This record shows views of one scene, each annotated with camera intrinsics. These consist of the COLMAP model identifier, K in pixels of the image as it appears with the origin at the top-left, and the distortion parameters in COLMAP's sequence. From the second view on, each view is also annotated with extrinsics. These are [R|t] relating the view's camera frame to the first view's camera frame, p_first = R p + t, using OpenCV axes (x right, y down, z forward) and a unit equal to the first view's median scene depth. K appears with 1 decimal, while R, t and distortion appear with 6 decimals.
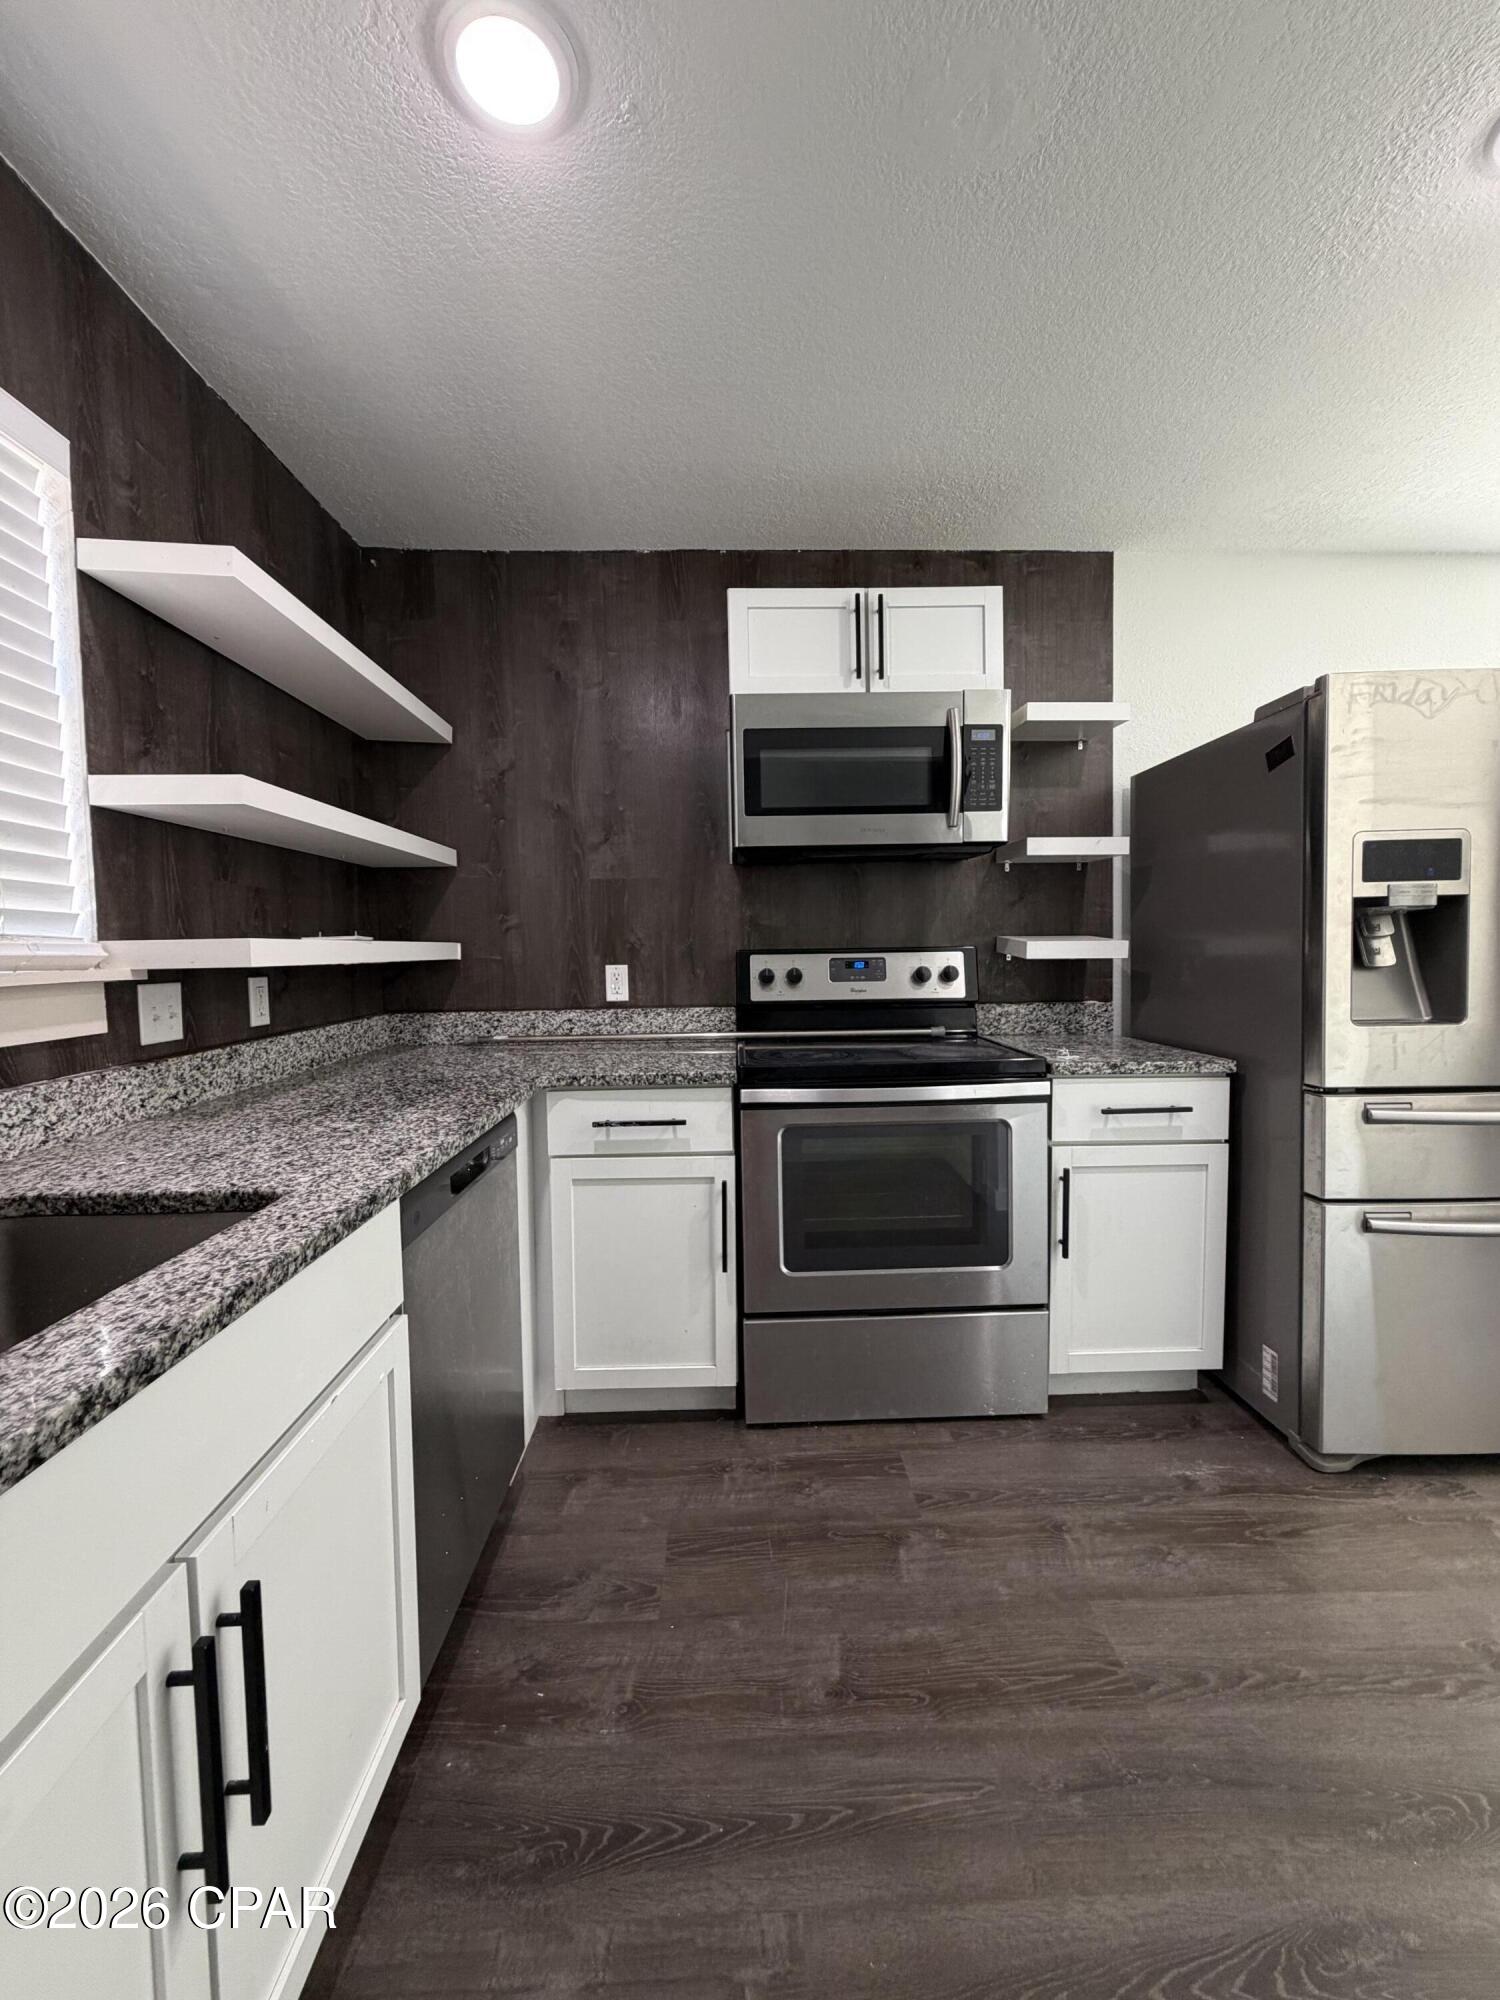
lens RADIAL K [[798.5, 0, 744.4], [0, 798.5, 995.2], [0, 0, 1]] dist [0.000989, -0.000579]
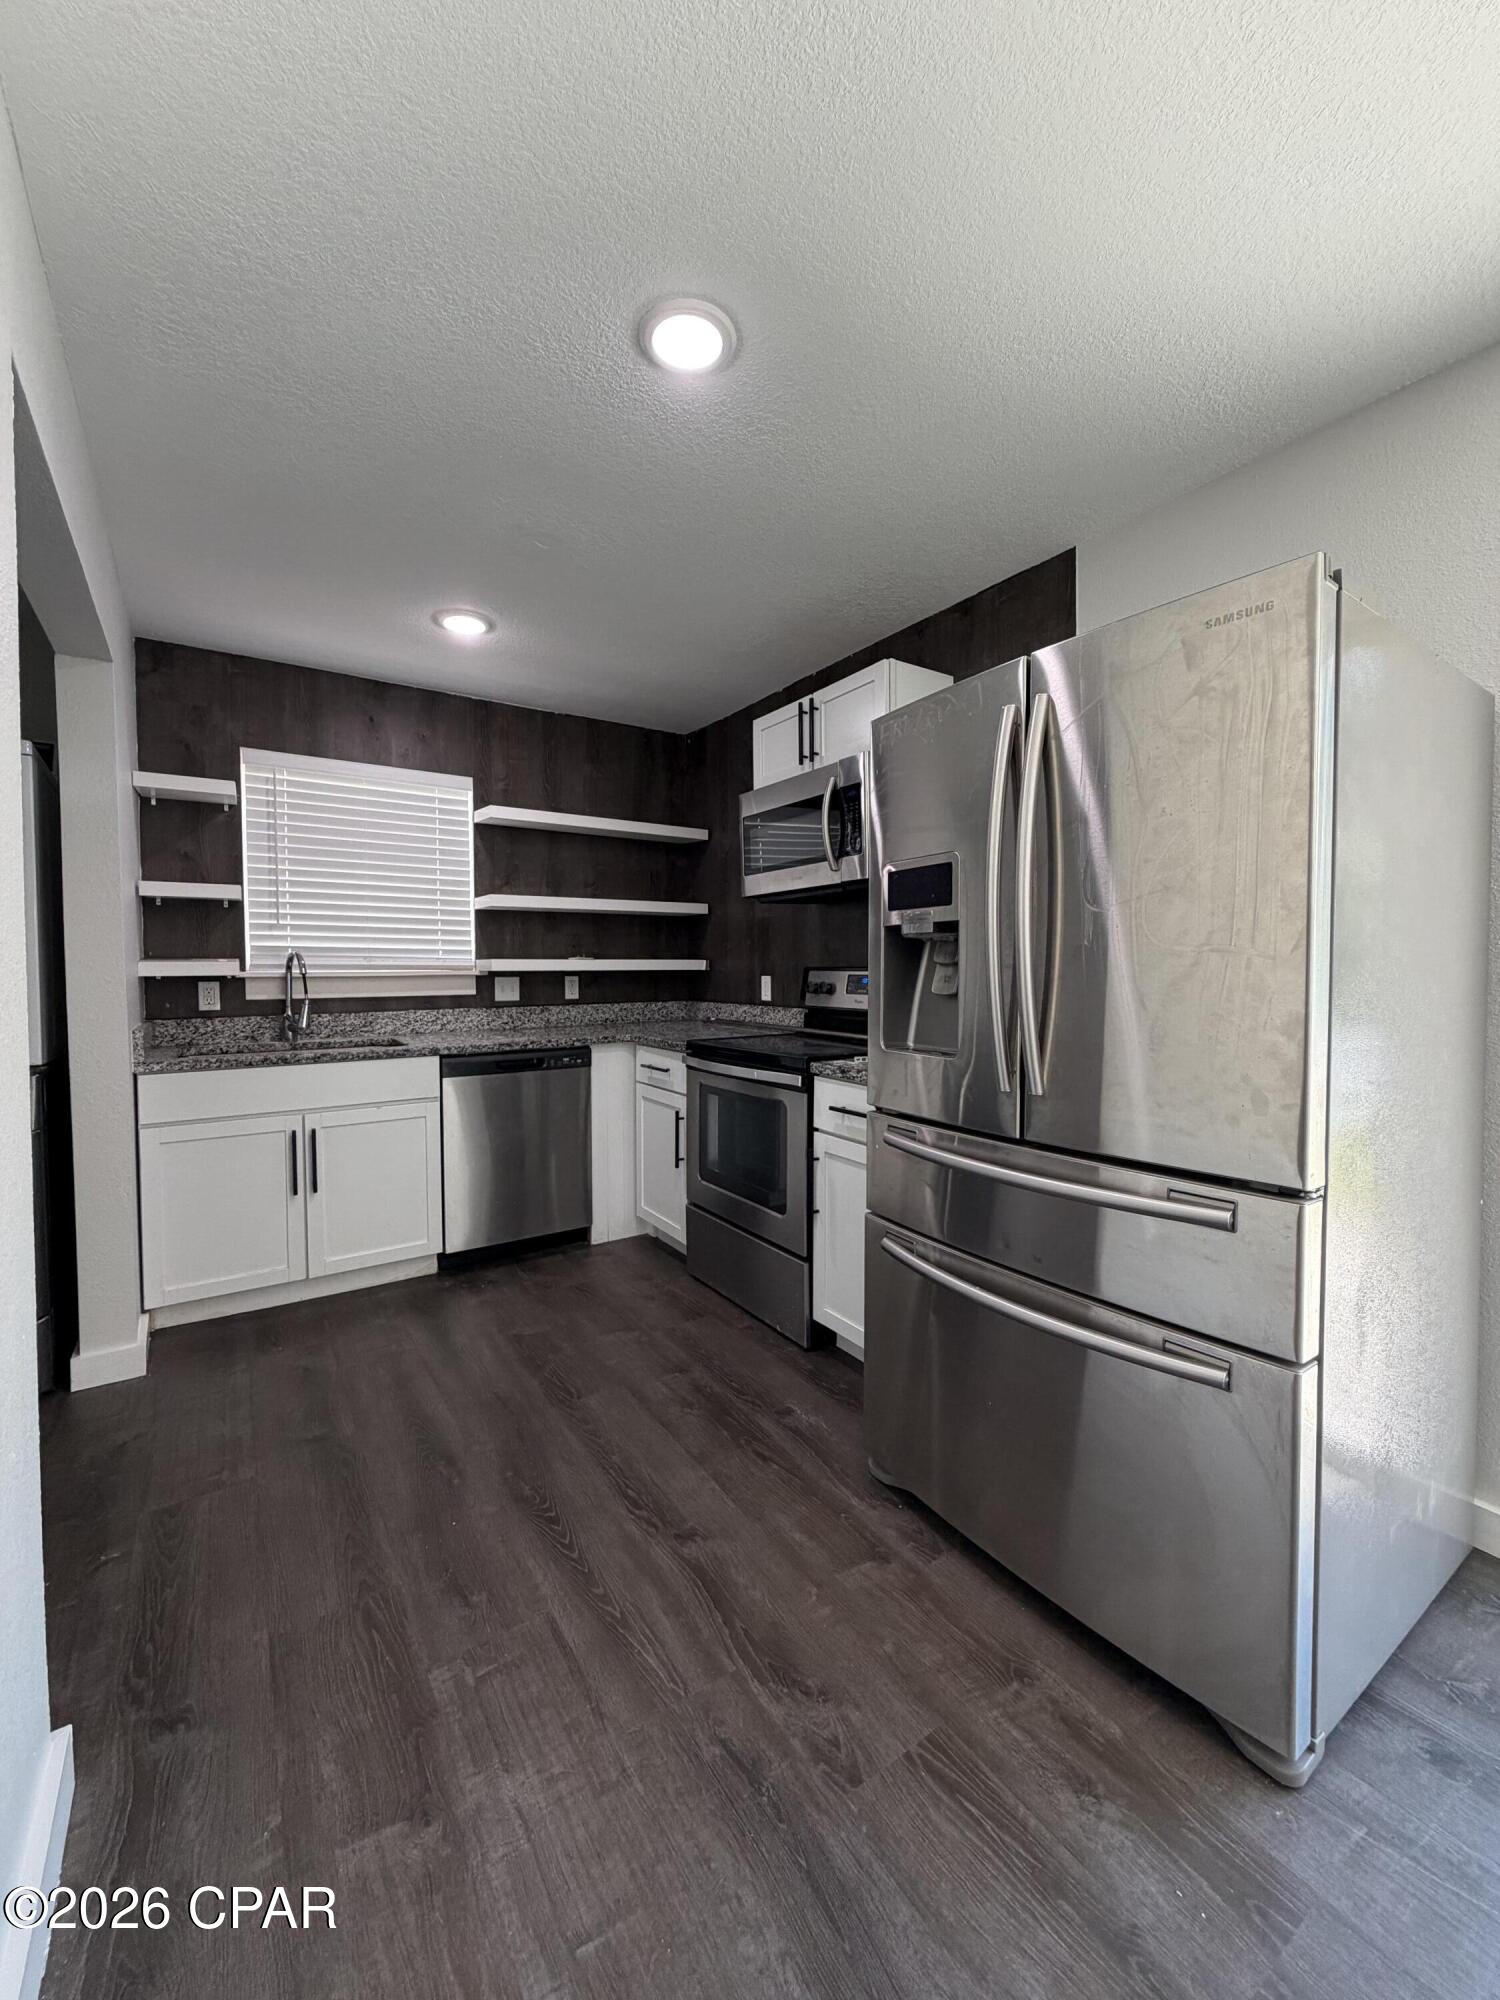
lens RADIAL K [[798.5, 0, 756.1], [0, 798.5, 996.7], [0, 0, 1]] dist [0.000989, -0.000579]
pose [[0.530837, 0.047053, -0.846167, 1.606647], [-0.056082, 0.998219, 0.020325, -0.042763], [0.845616, 0.036665, 0.532531, 0.310449]]
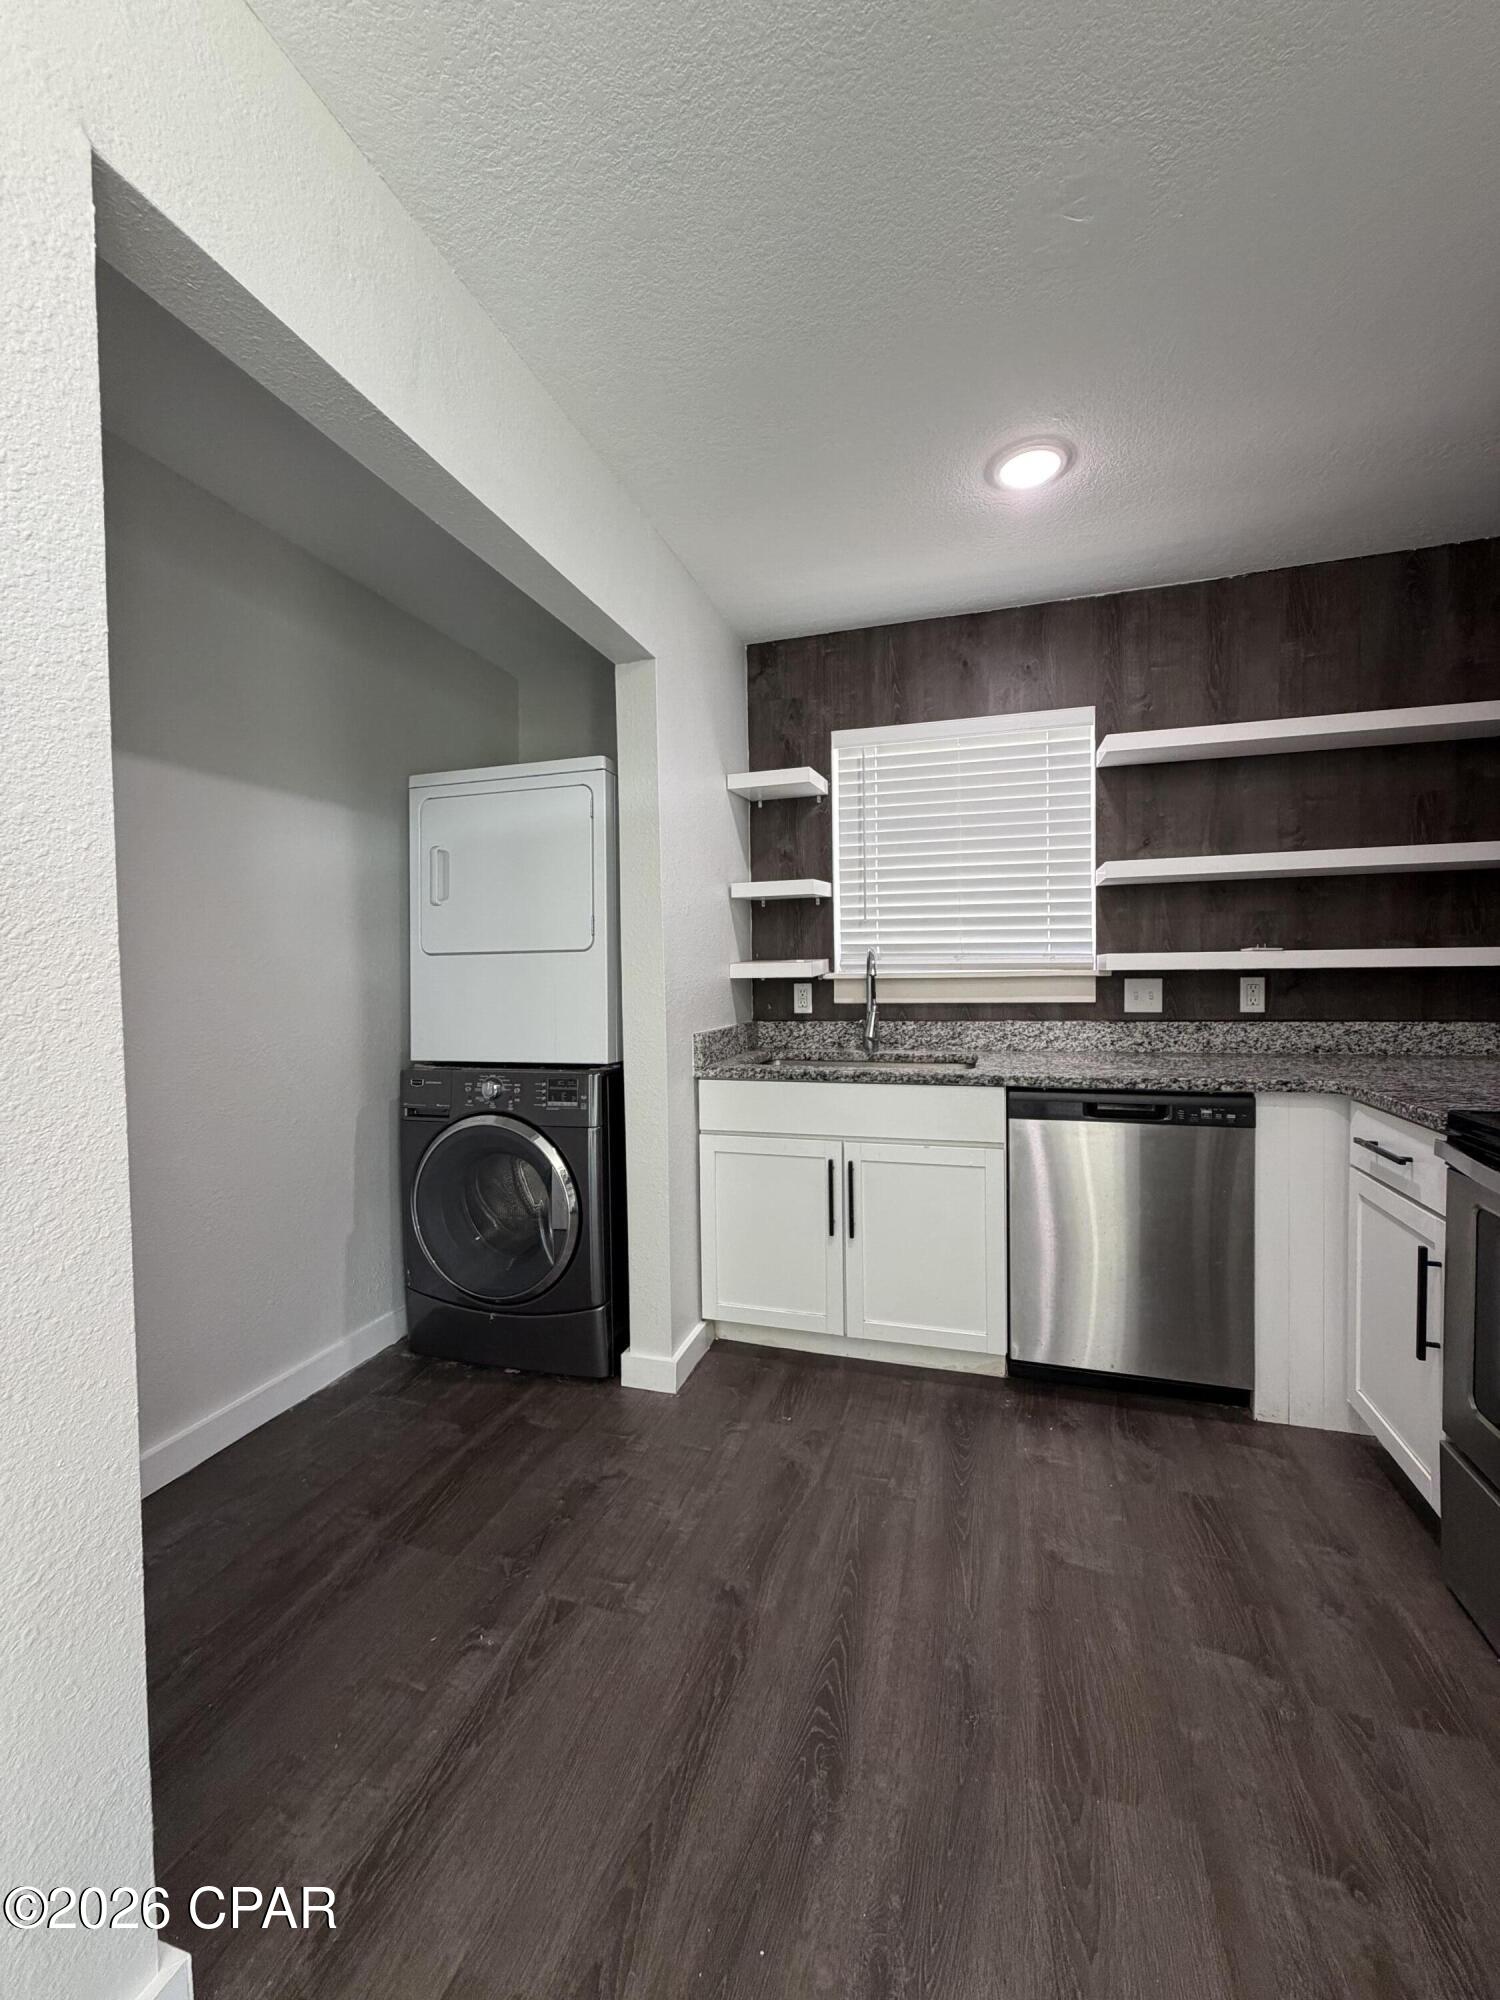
lens RADIAL K [[798.5, 0, 750.0], [0, 798.5, 993.0], [0, 0, 1]] dist [0.000989, -0.000579]
pose [[-0.328921, 0.046864, -0.943194, 1.081694], [-0.036825, 0.997372, 0.062398, -0.054475], [0.943639, 0.055257, -0.326331, 0.694862]]
